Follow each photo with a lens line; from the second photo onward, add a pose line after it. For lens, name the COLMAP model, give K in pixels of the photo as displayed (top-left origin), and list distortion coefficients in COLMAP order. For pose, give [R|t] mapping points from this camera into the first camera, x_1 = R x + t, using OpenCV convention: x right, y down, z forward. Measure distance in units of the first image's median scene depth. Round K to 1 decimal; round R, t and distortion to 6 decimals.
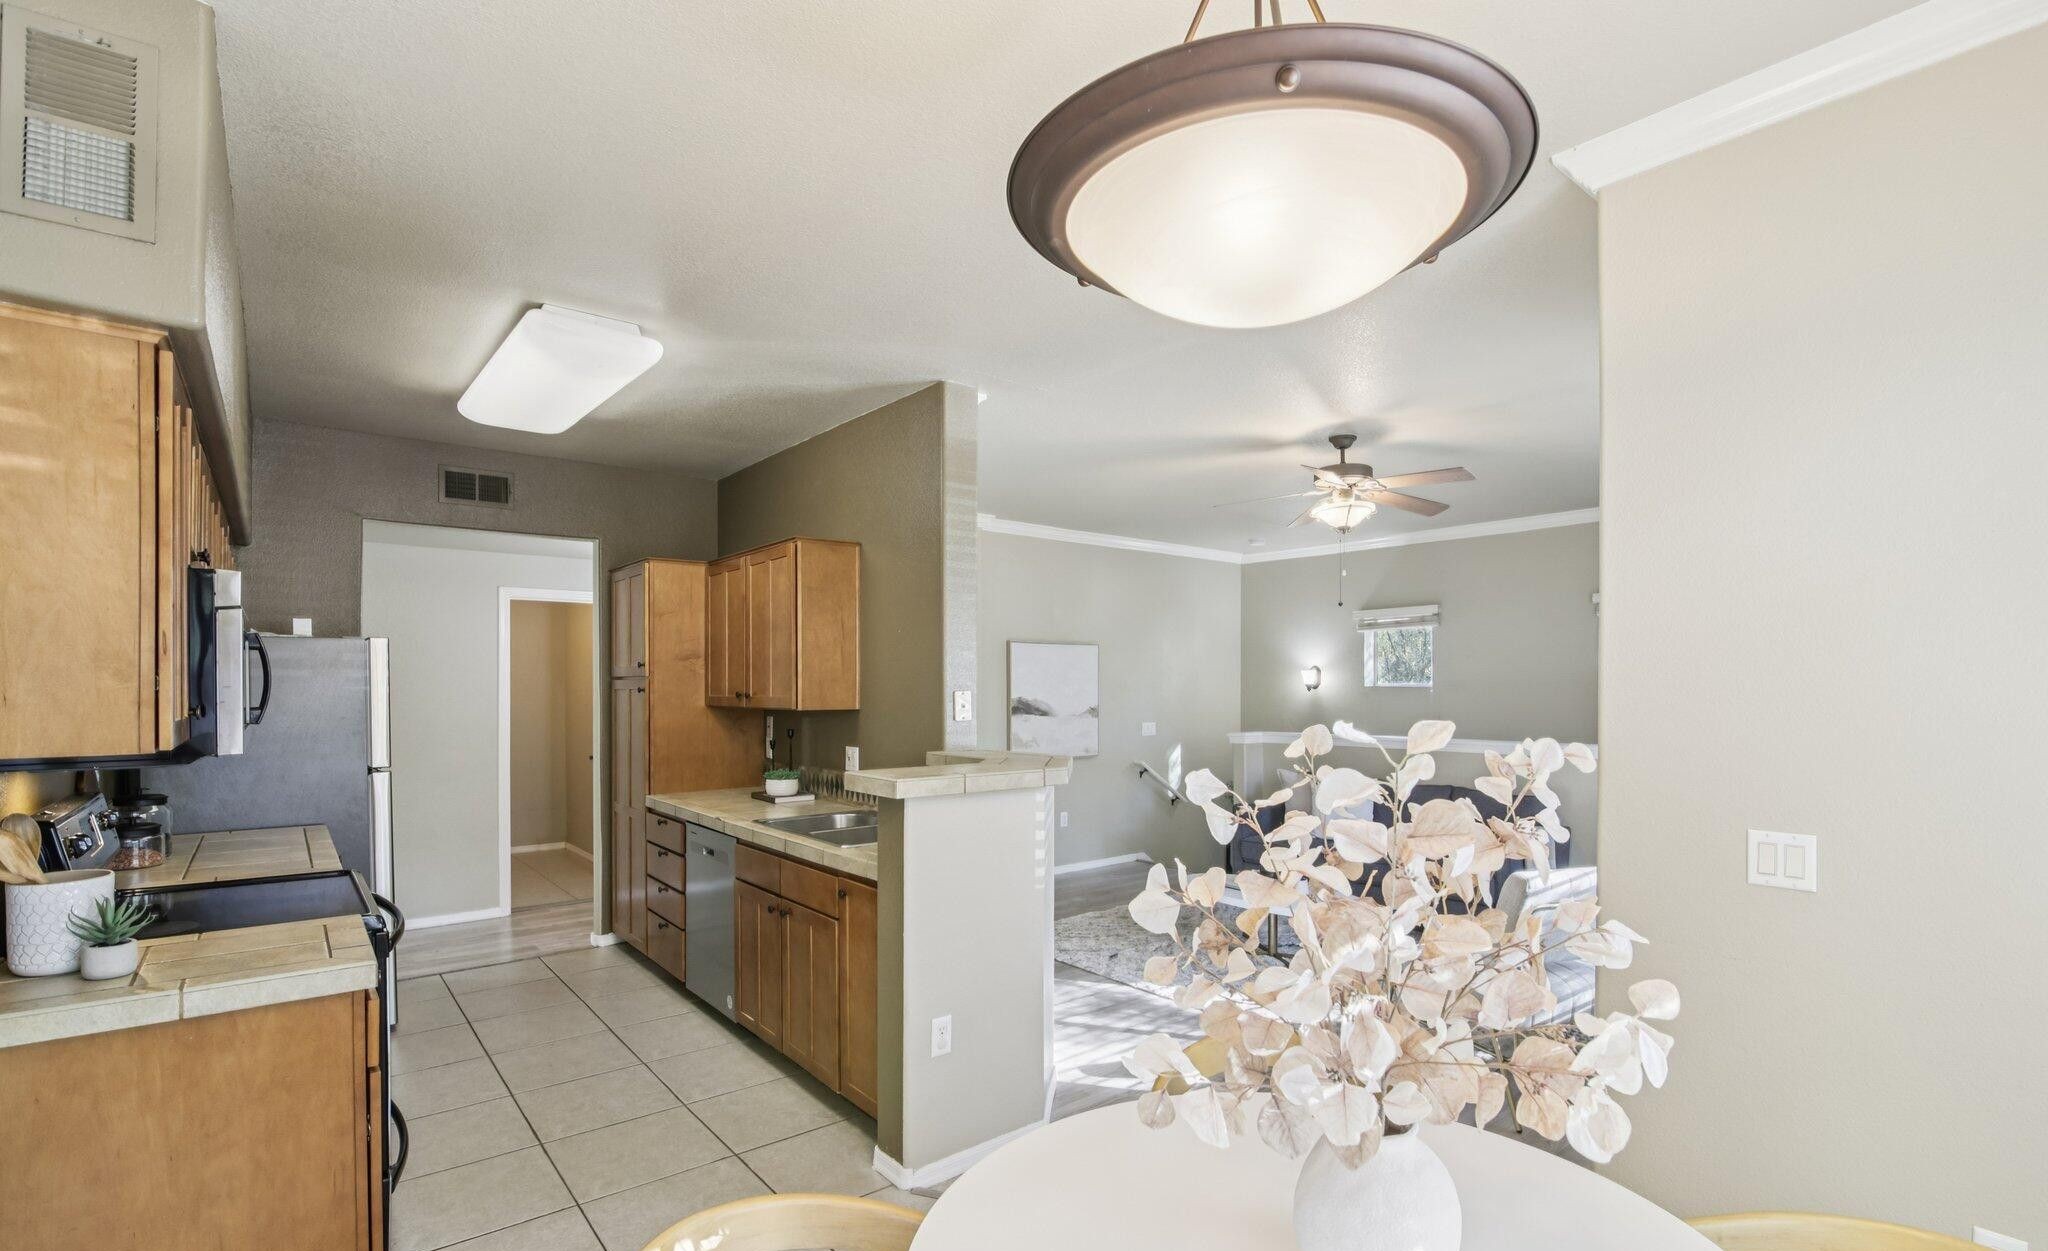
lens RADIAL K [[952.4, 0, 1037.3], [0, 952.4, 695.9], [0, 0, 1]] dist [-0.000985, -0.000052]
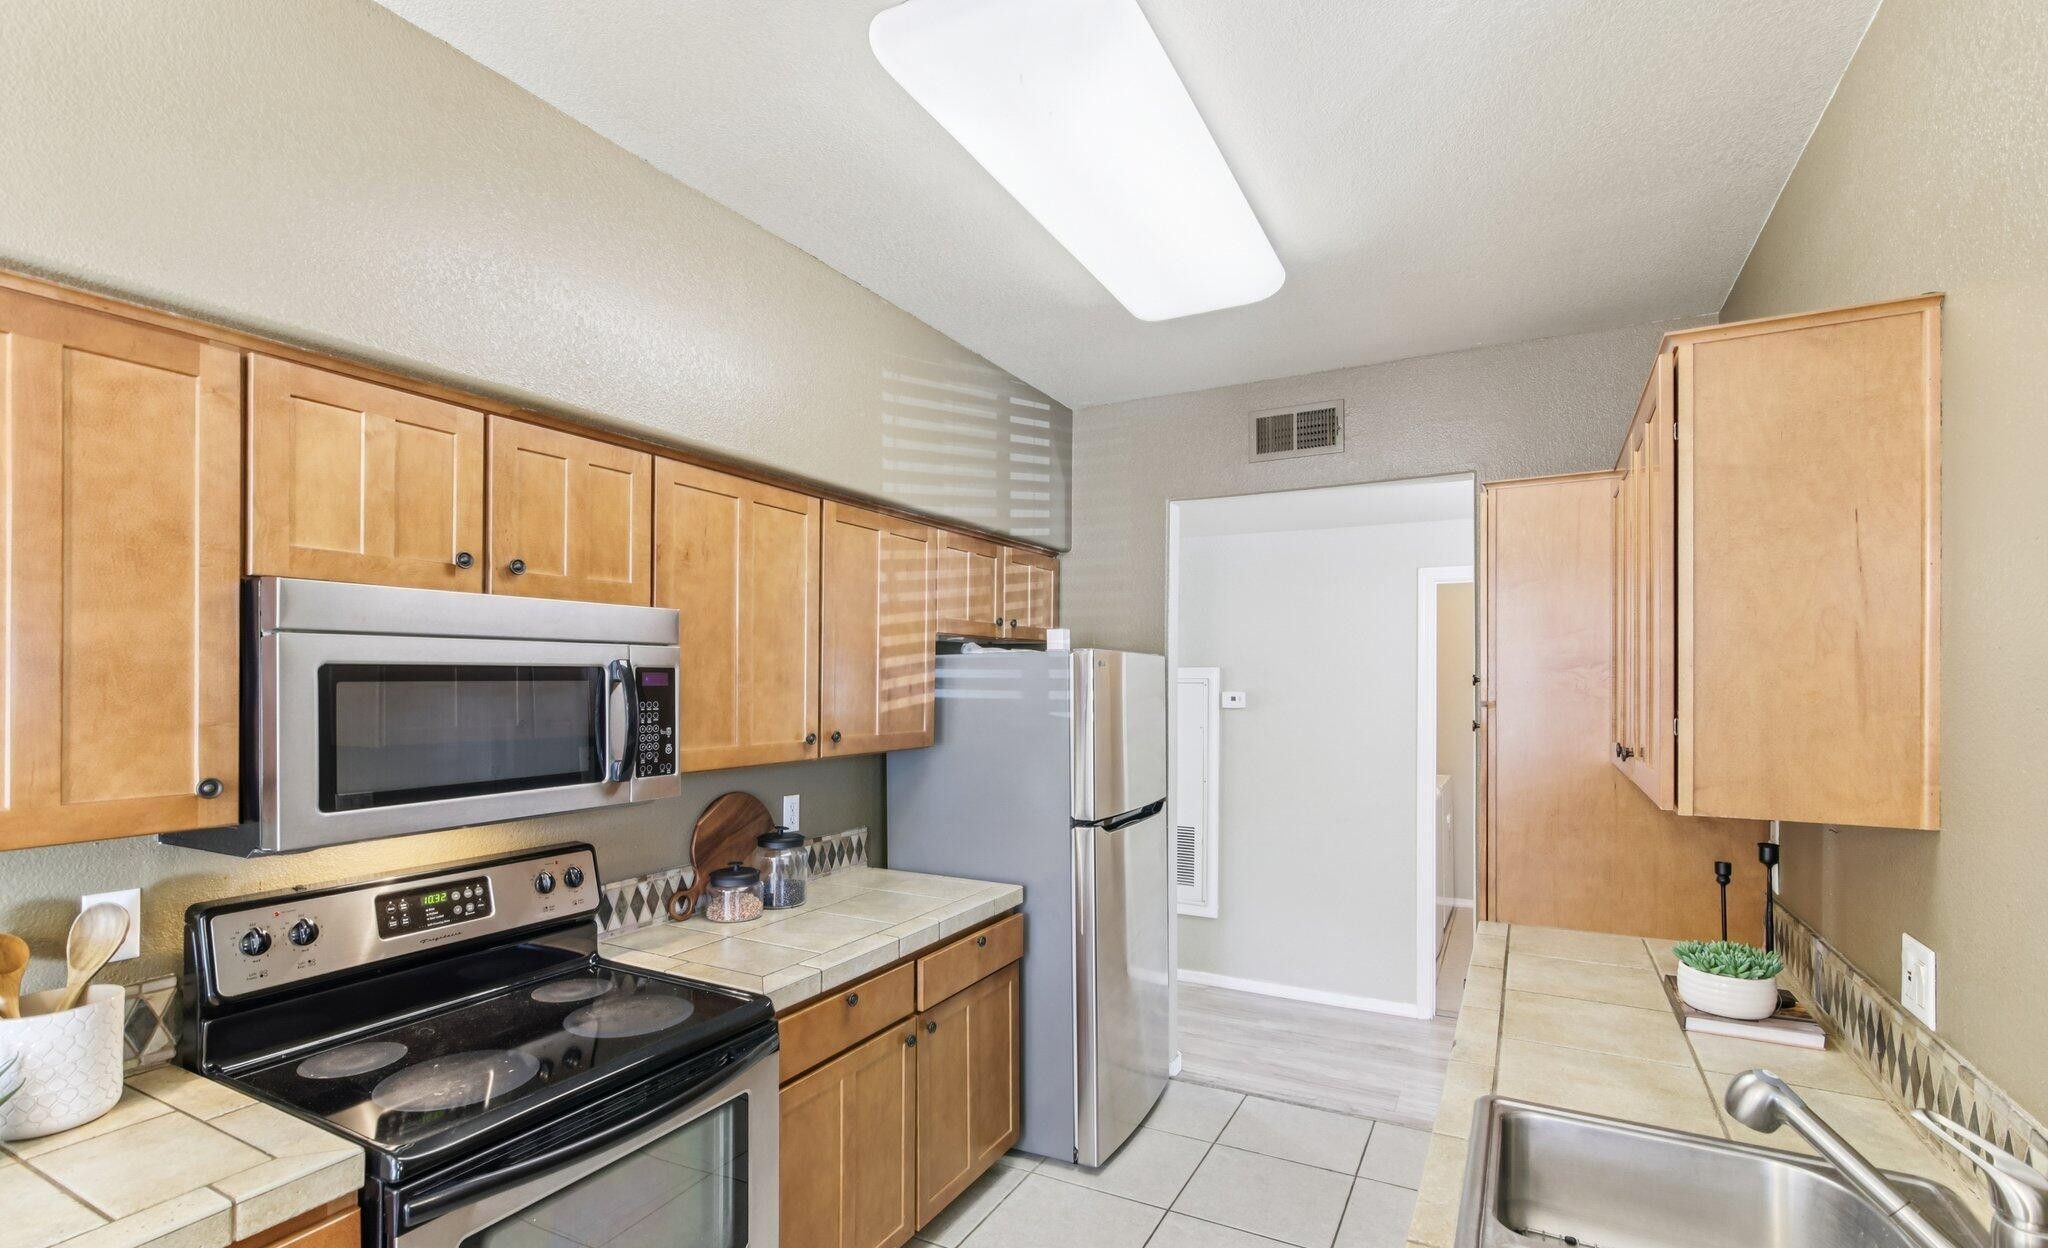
lens RADIAL K [[937.6, 0, 1021.6], [0, 937.6, 677.6], [0, 0, 1]] dist [-0.000293, -0.000137]
pose [[0.377749, -0.001836, -0.925906, -0.014342], [-0.010450, 0.999926, -0.006246, -0.027847], [0.925849, 0.012035, 0.377702, 0.555166]]
